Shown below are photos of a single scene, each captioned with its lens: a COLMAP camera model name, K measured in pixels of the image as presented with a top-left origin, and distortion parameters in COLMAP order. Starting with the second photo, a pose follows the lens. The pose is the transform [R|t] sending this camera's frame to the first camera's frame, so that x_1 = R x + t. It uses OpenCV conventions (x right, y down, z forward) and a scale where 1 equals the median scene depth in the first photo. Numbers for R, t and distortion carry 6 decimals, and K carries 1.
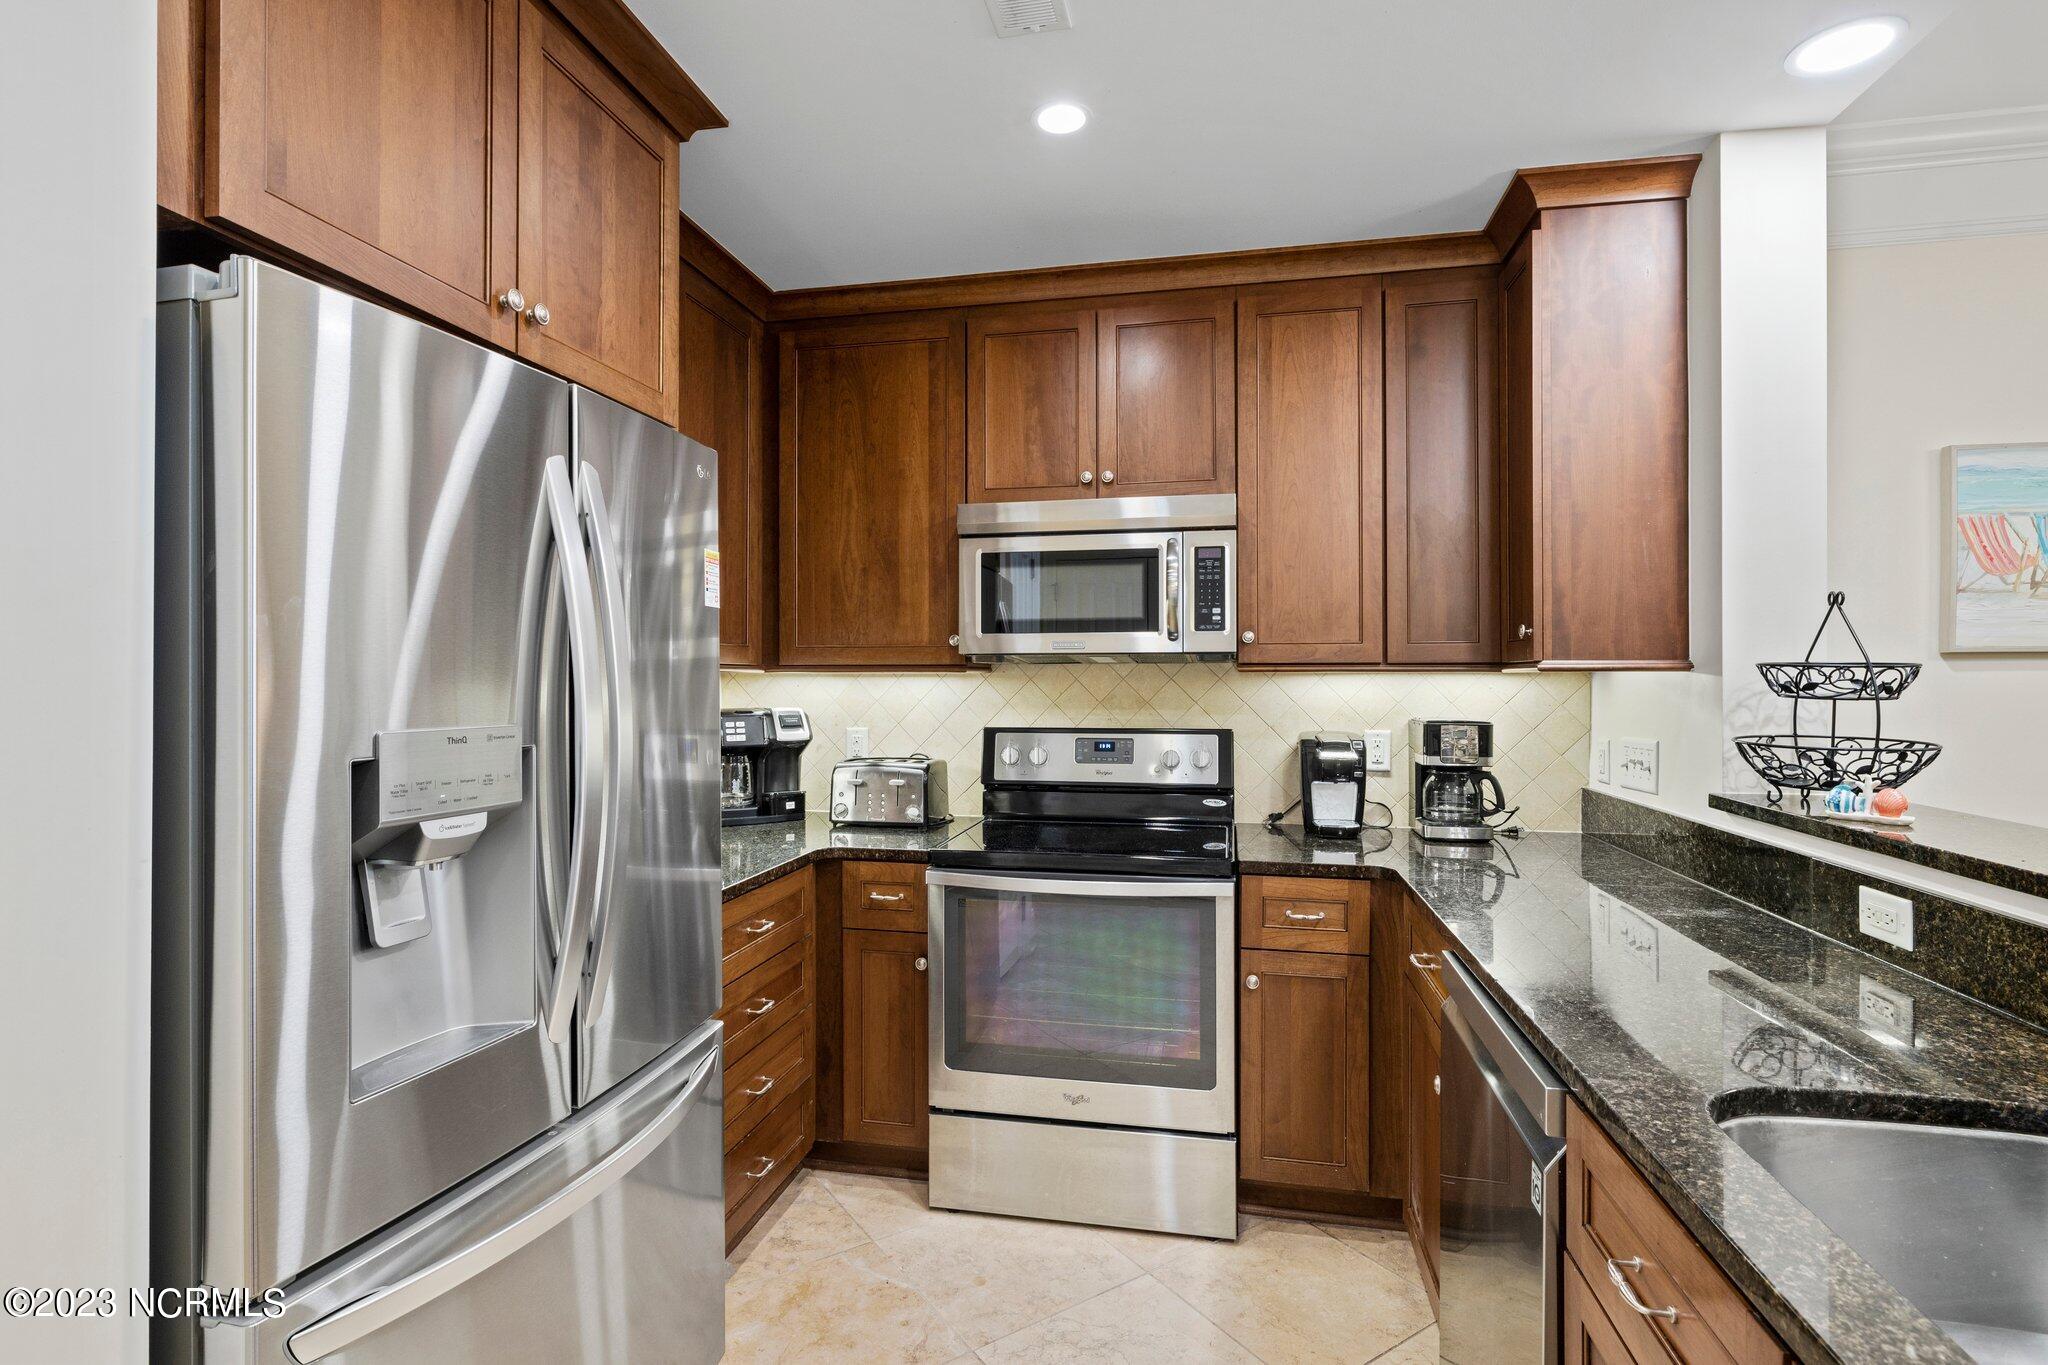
lens RADIAL K [[985.8, 0, 1024.0], [0, 985.8, 672.6], [0, 0, 1]] dist [-0.003498, 0.000949]
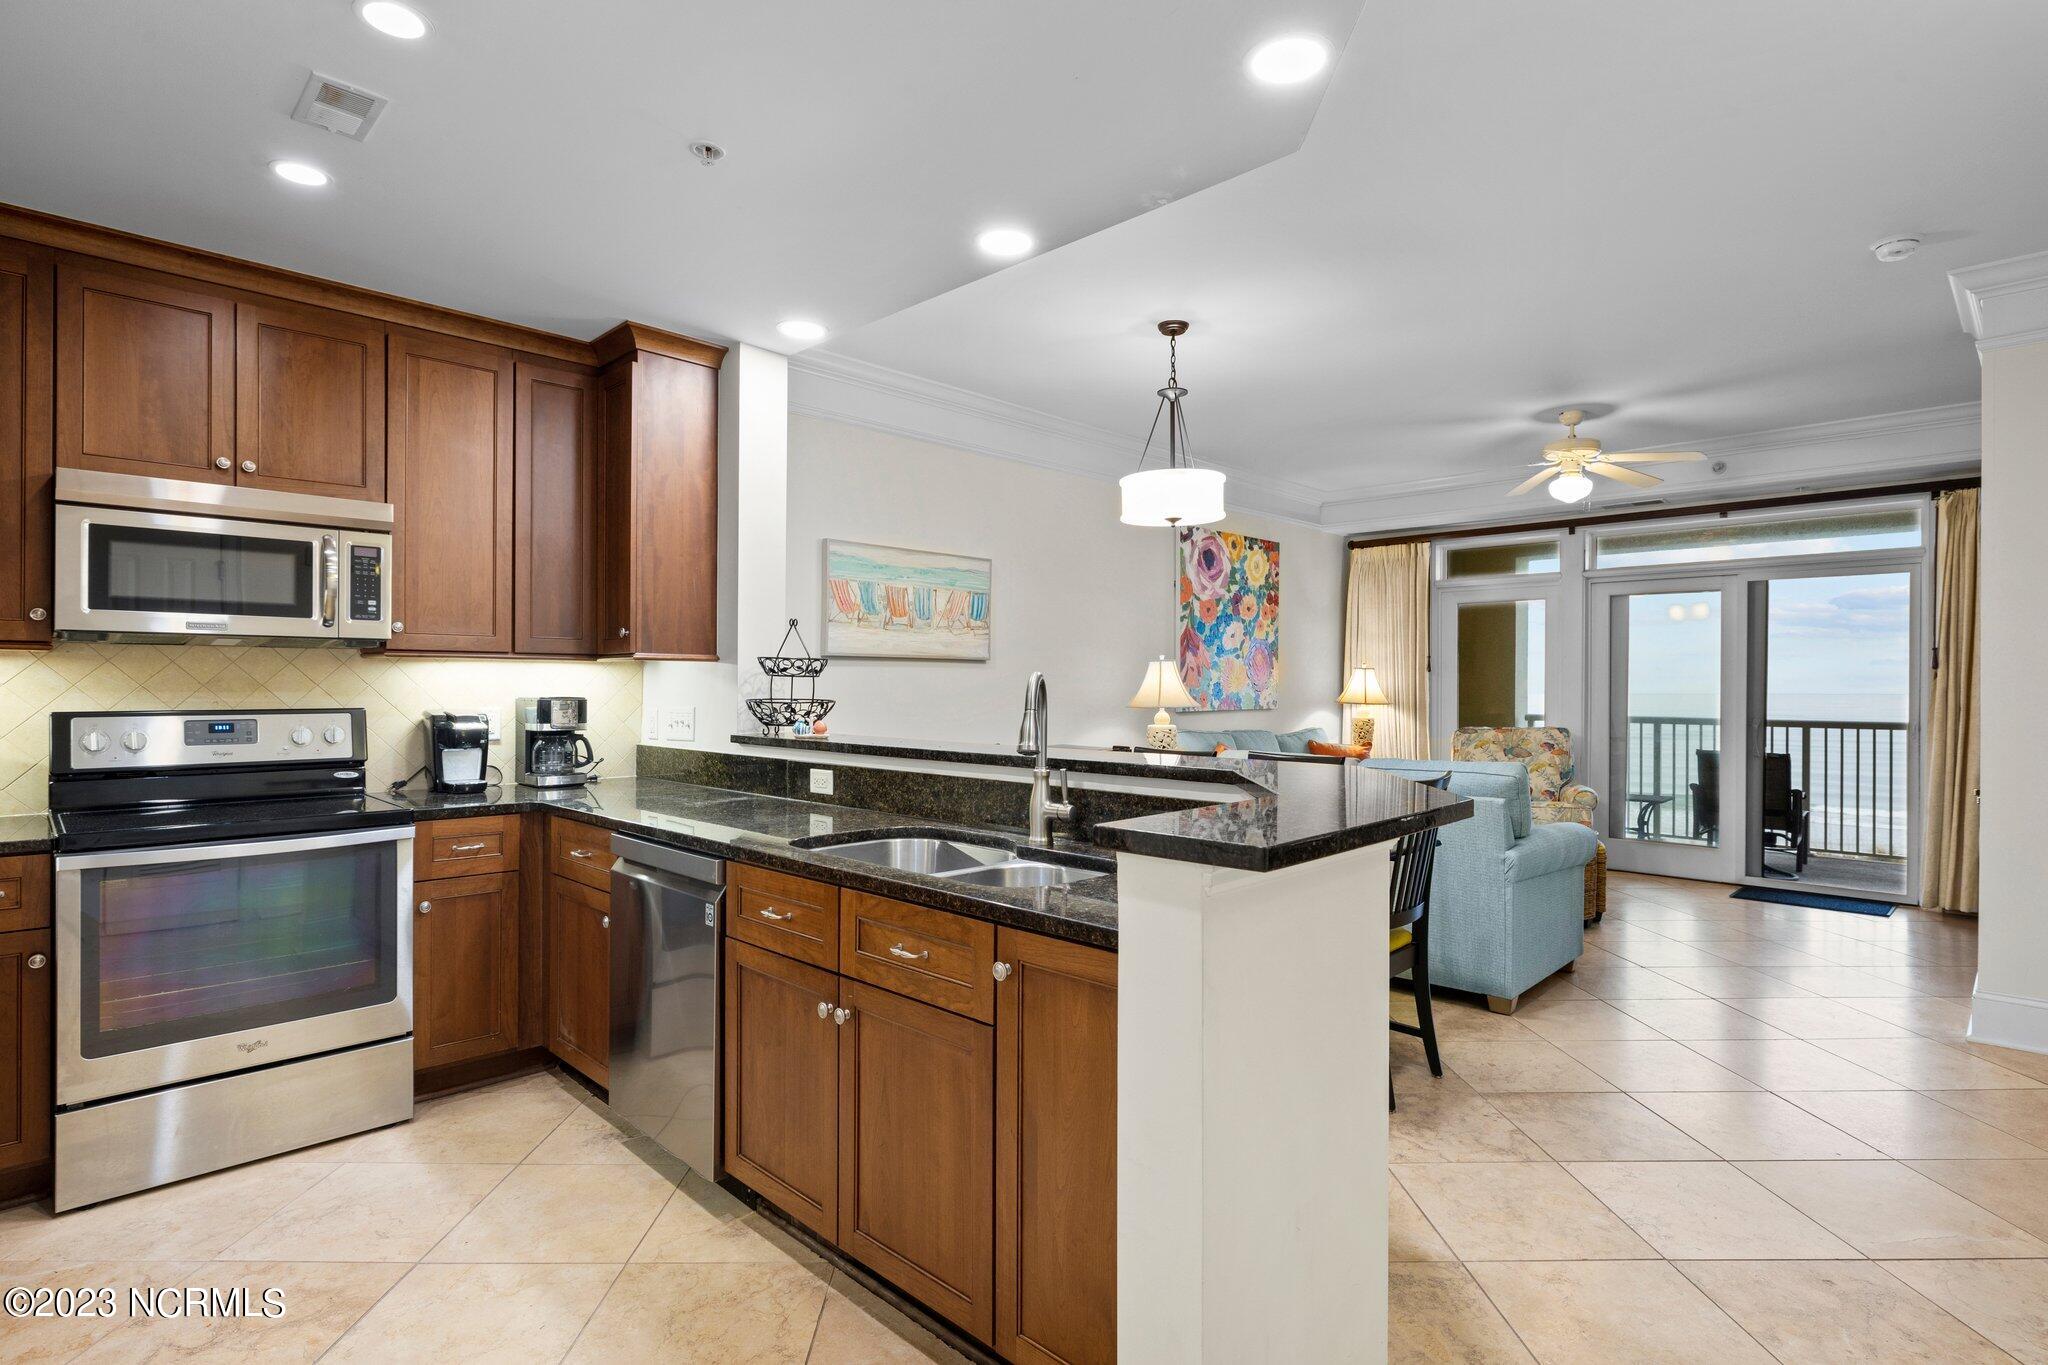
lens RADIAL K [[1014.4, 0, 1022.0], [0, 1014.4, 685.4], [0, 0, 1]] dist [-0.006621, 0.001742]
pose [[0.548129, 0.001974, 0.836391, -0.384295], [-0.008742, 0.999956, 0.003369, 0.023730], [-0.836348, -0.009158, 0.548123, -0.290506]]
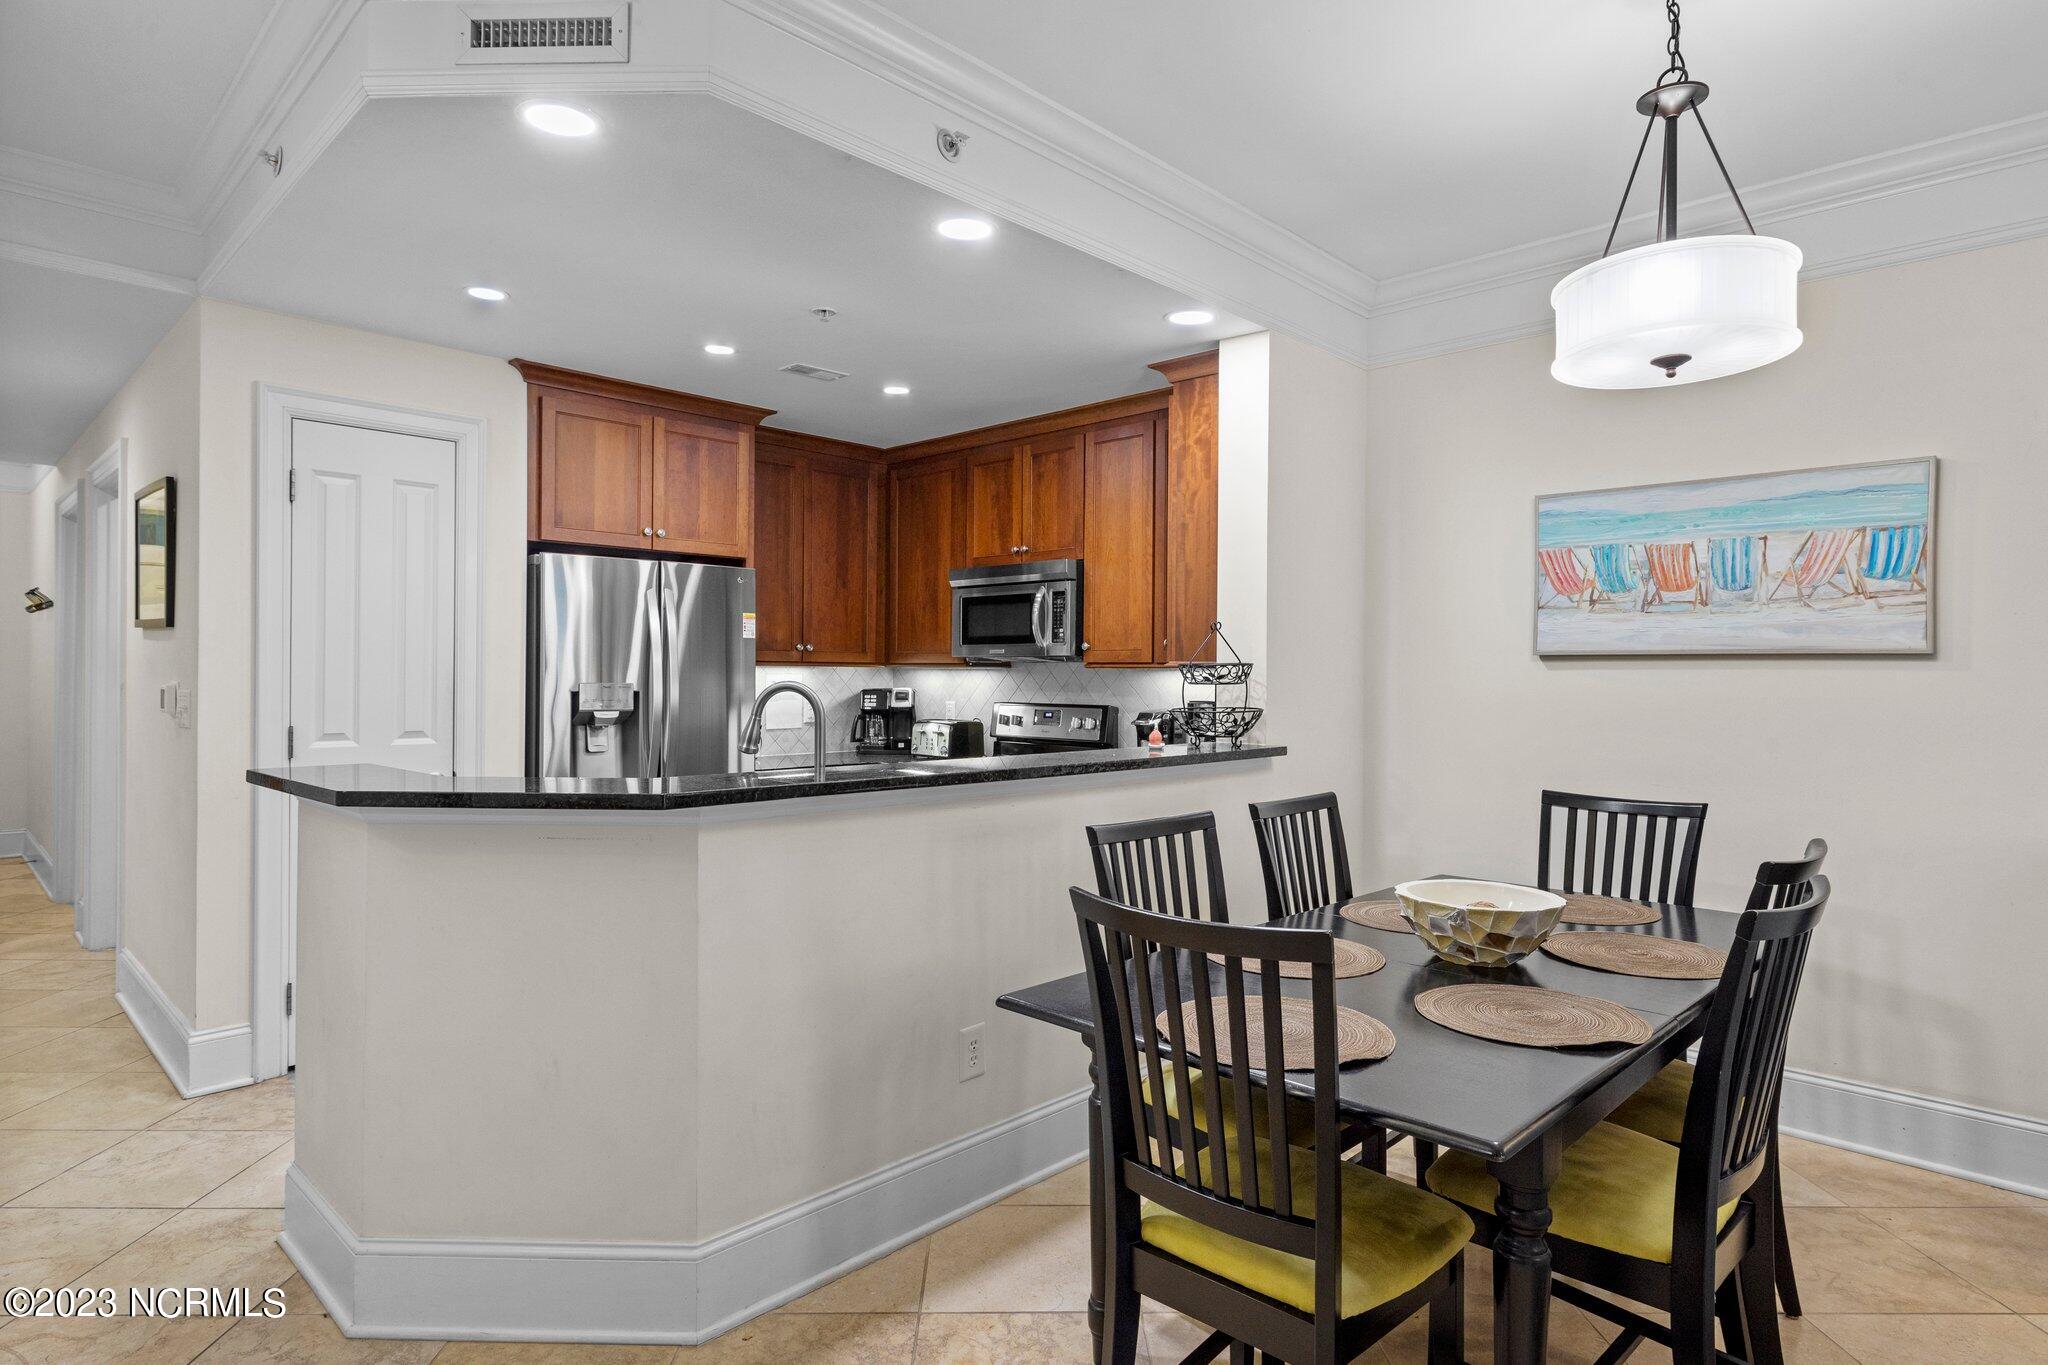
lens RADIAL K [[1116.8, 0, 1022.1], [0, 1116.8, 677.5], [0, 0, 1]] dist [0.001745, 0.000617]
pose [[0.839268, 0.009170, -0.543641, 1.167560], [-0.005856, 0.999952, 0.007827, 0.001096], [0.543687, -0.003385, 0.839281, -0.600057]]
